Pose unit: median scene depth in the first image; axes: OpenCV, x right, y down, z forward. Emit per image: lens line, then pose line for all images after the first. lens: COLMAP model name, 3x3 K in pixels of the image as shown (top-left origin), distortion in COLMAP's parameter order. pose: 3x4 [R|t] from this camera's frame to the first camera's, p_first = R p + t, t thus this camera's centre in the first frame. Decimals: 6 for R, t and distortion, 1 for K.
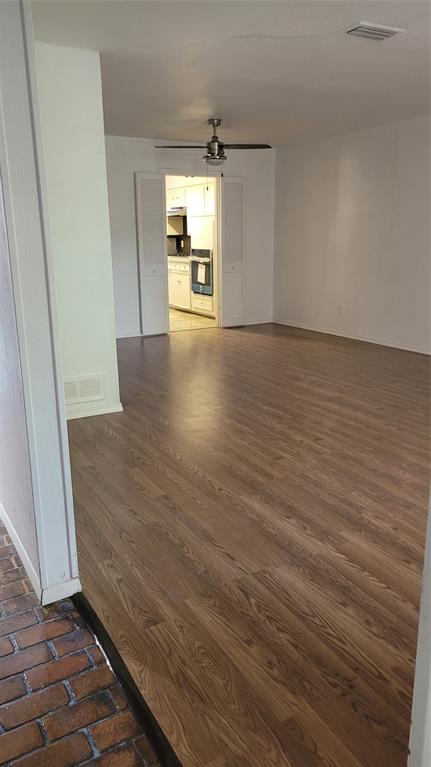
lens RADIAL K [[576.8, 0, 212.8], [0, 576.8, 388.4], [0, 0, 1]] dist [0.062316, -0.047119]
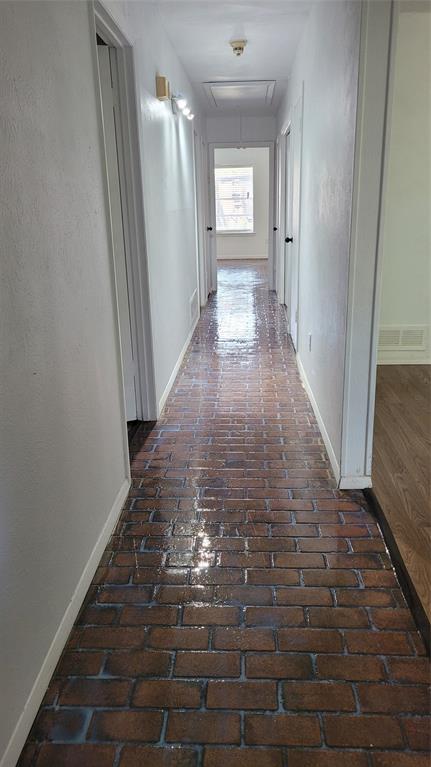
lens RADIAL K [[576.8, 0, 212.0], [0, 576.8, 380.7], [0, 0, 1]] dist [0.062316, -0.047119]
pose [[0.838709, 0.147515, -0.524220, 0.101344], [-0.122179, 0.989045, 0.082841, 0.066824], [0.530697, -0.005431, 0.847544, -0.214307]]
